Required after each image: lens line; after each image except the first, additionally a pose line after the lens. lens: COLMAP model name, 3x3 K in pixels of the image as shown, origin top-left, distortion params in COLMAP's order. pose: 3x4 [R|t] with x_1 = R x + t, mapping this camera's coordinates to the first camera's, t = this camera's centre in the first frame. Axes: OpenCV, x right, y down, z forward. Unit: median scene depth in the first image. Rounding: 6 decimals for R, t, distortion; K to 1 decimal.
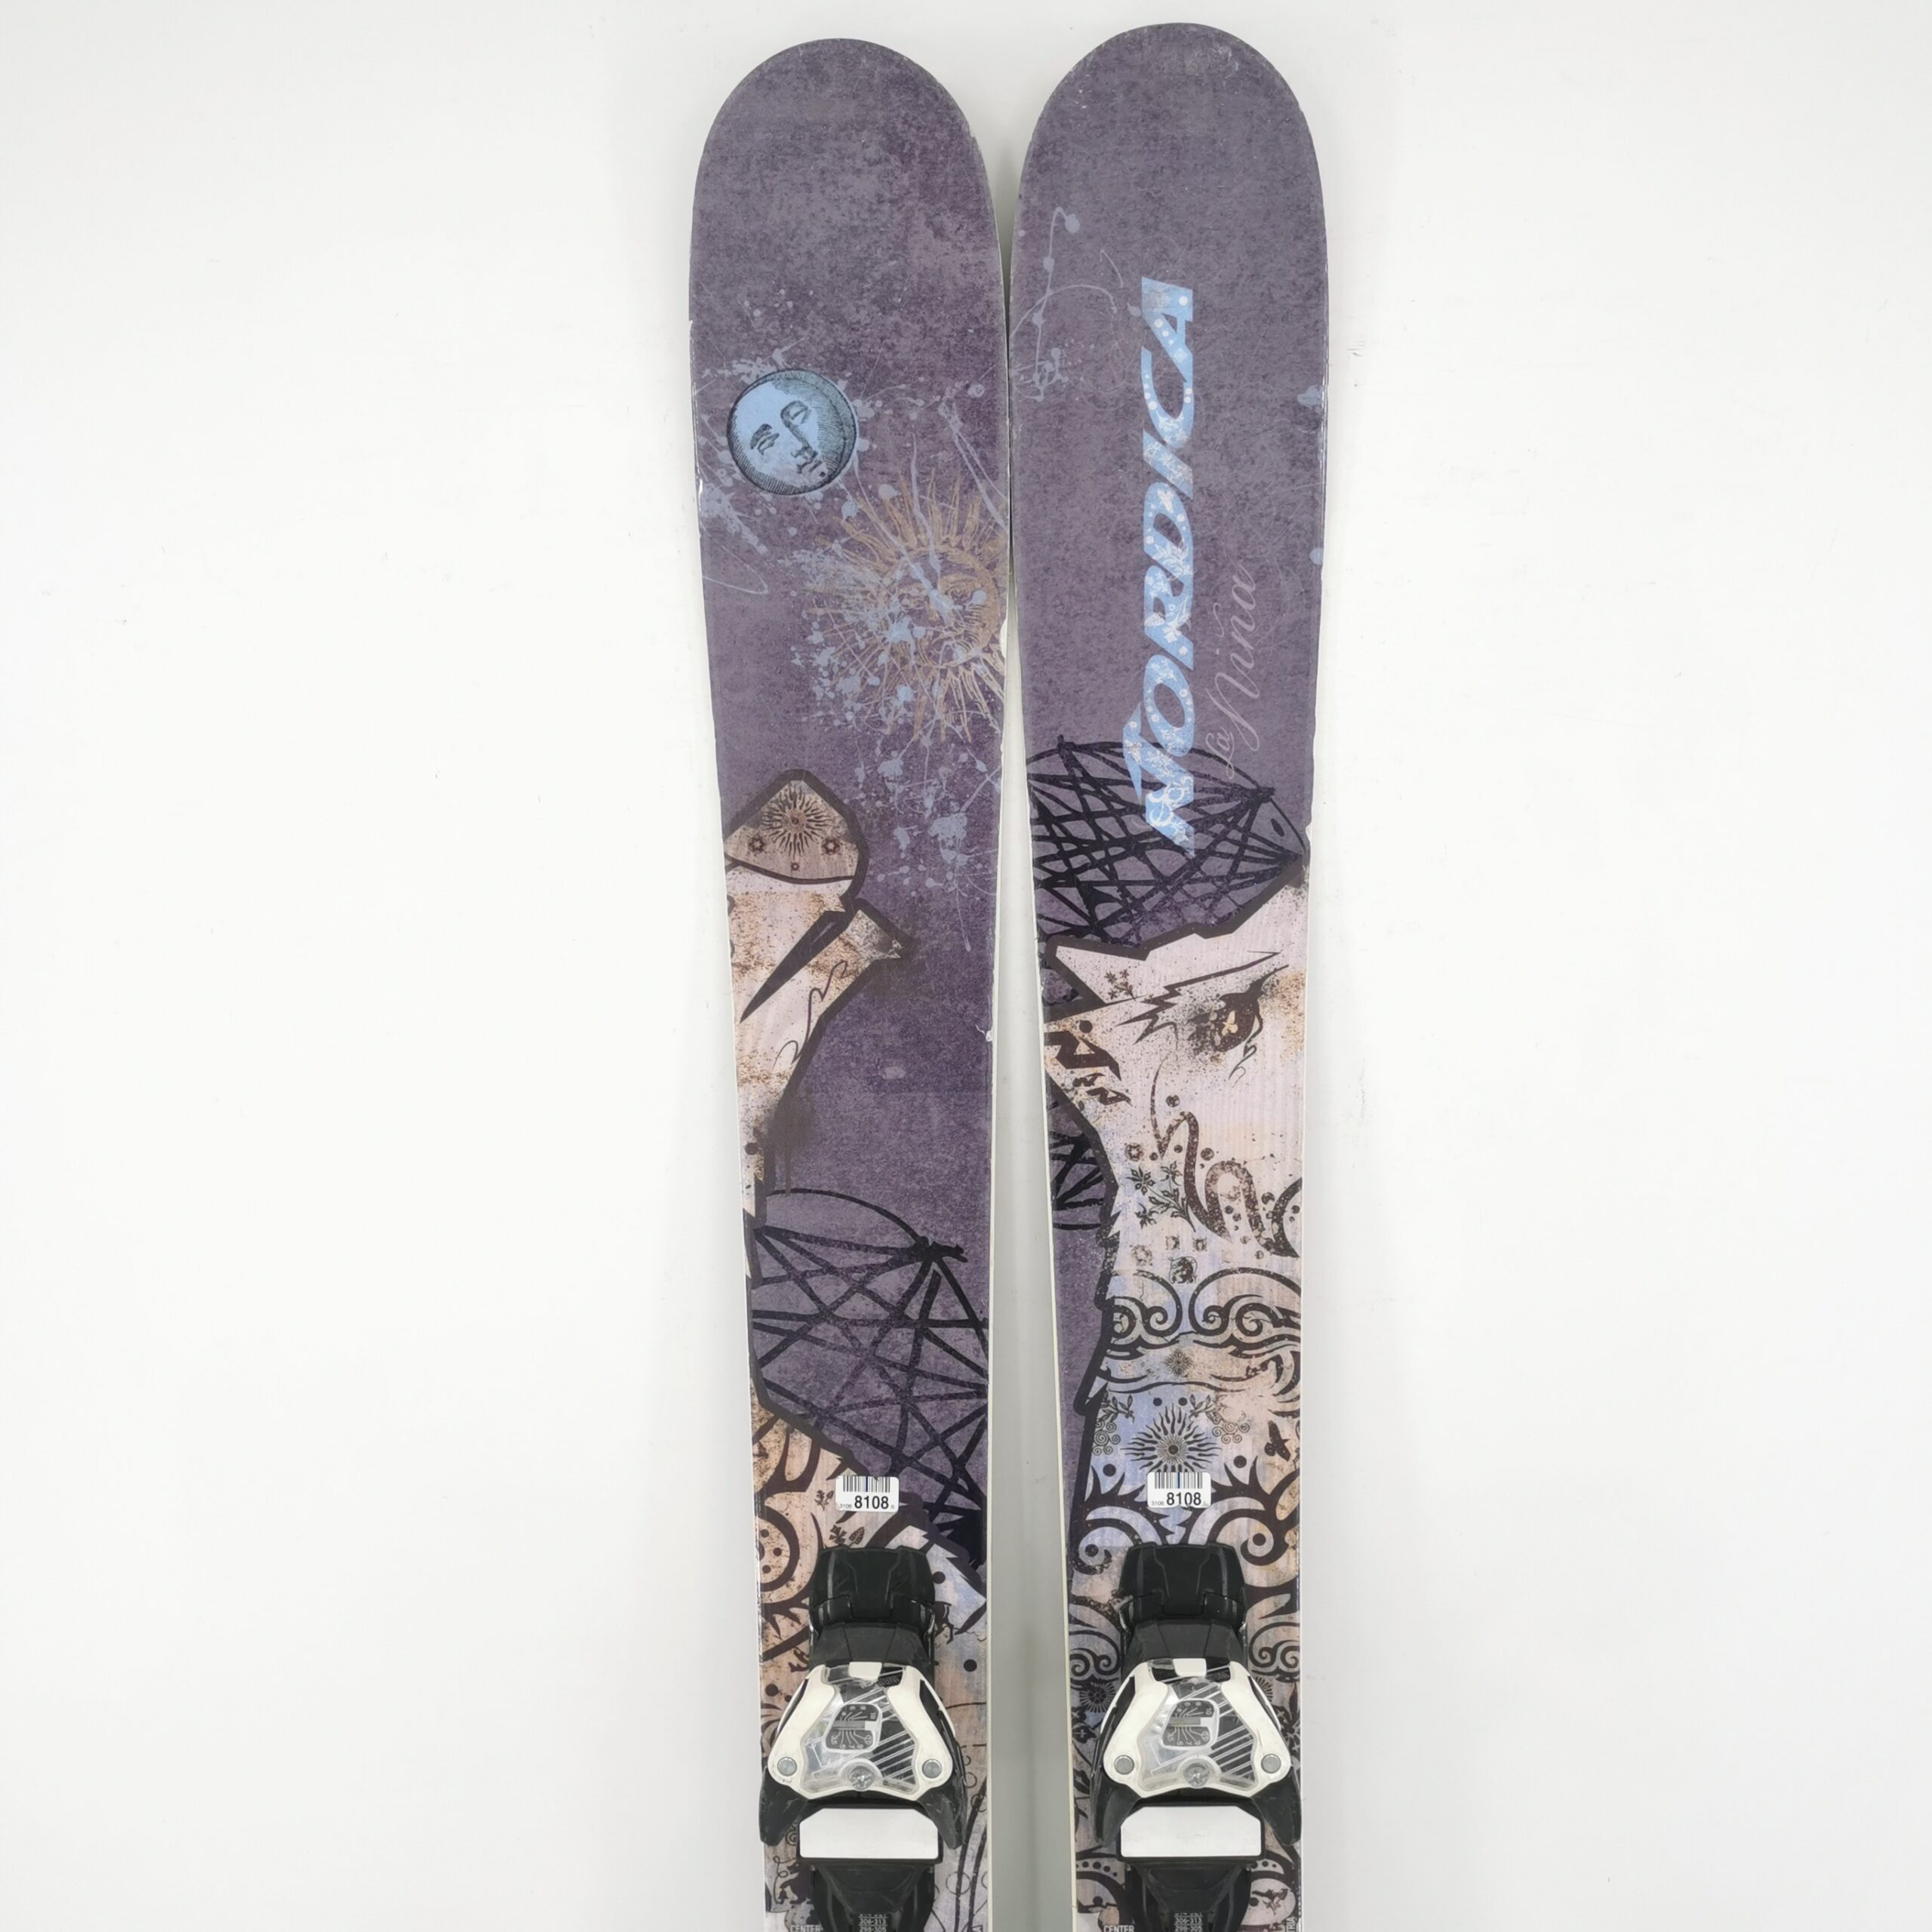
lens RADIAL K [[1987.6, 0, 966.0], [0, 1987.6, 966.0], [0, 0, 1]] dist [0.052006, -0.016640]
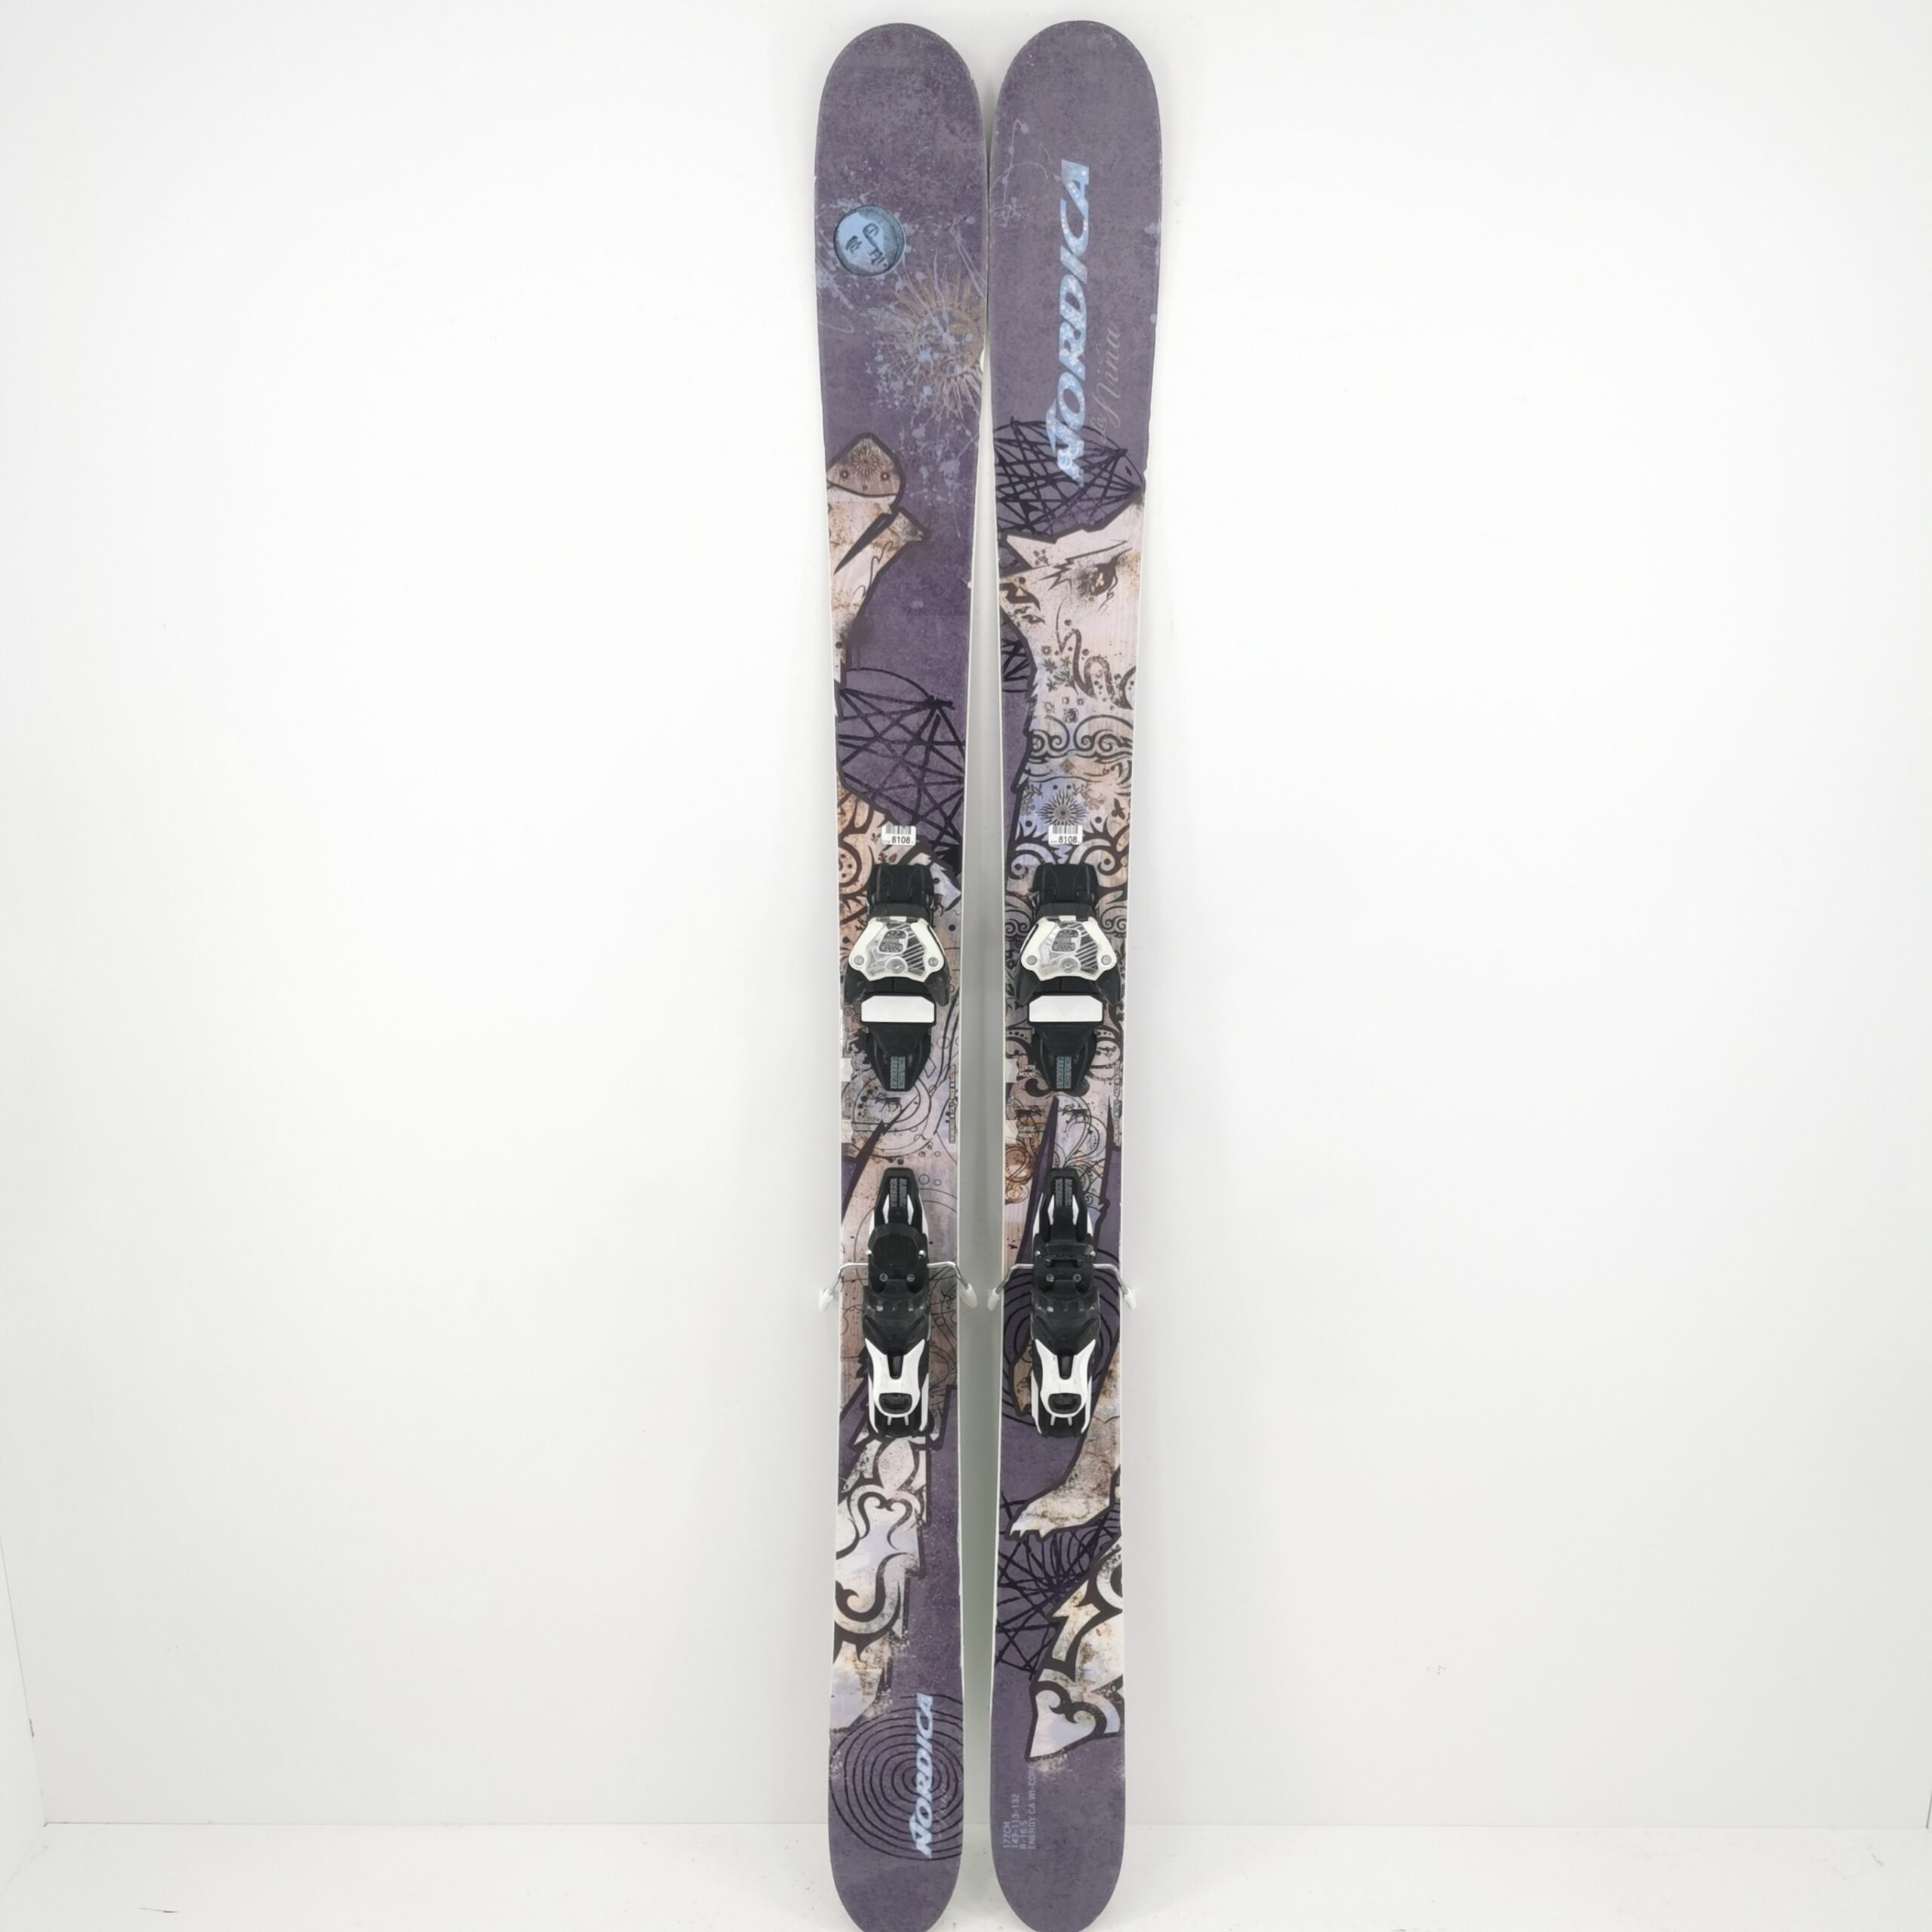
lens RADIAL K [[1987.6, 0, 966.0], [0, 1987.6, 966.0], [0, 0, 1]] dist [0.052006, -0.016640]
pose [[0.999448, 0.016248, 0.028965, -0.039297], [-0.020036, 0.990544, 0.135723, 0.134920], [-0.026486, -0.136229, 0.990323, -0.875688]]
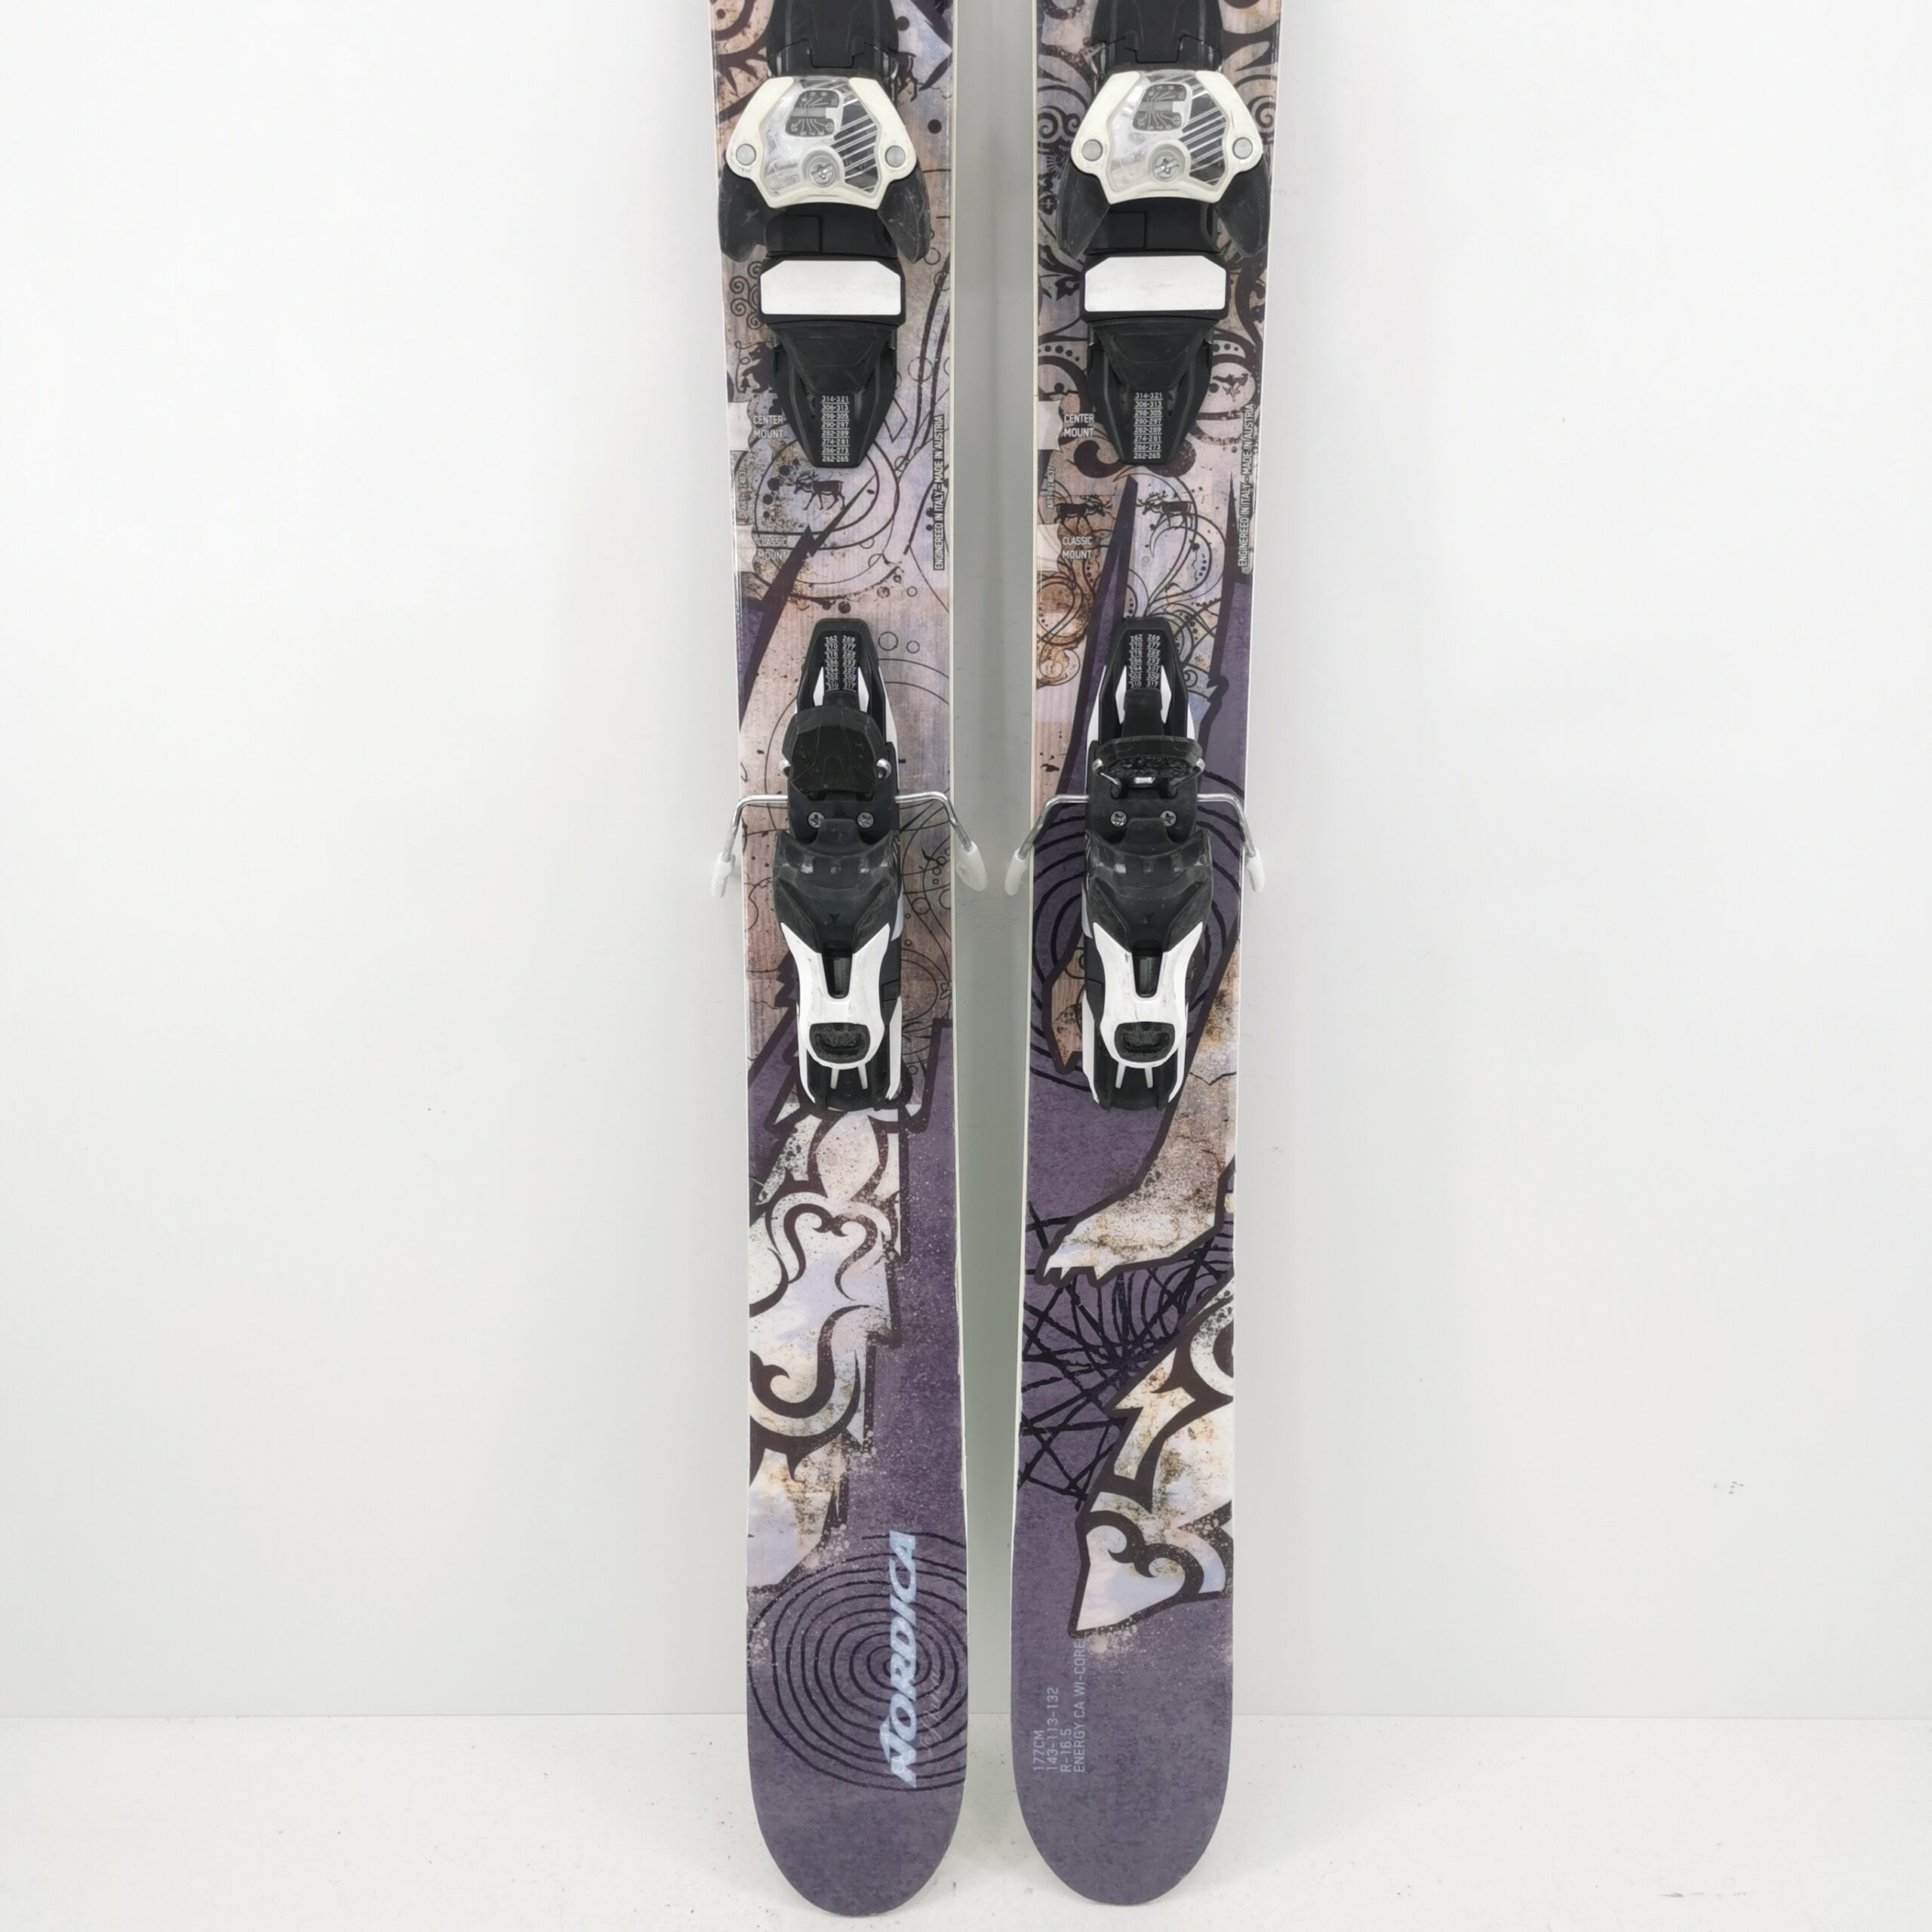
lens RADIAL K [[1987.6, 0, 966.0], [0, 1987.6, 966.0], [0, 0, 1]] dist [0.052006, -0.016640]
pose [[0.999707, 0.008997, 0.022467, -0.000855], [-0.014239, 0.969311, 0.245424, 0.517761], [-0.019569, -0.245672, 0.969155, -0.039997]]
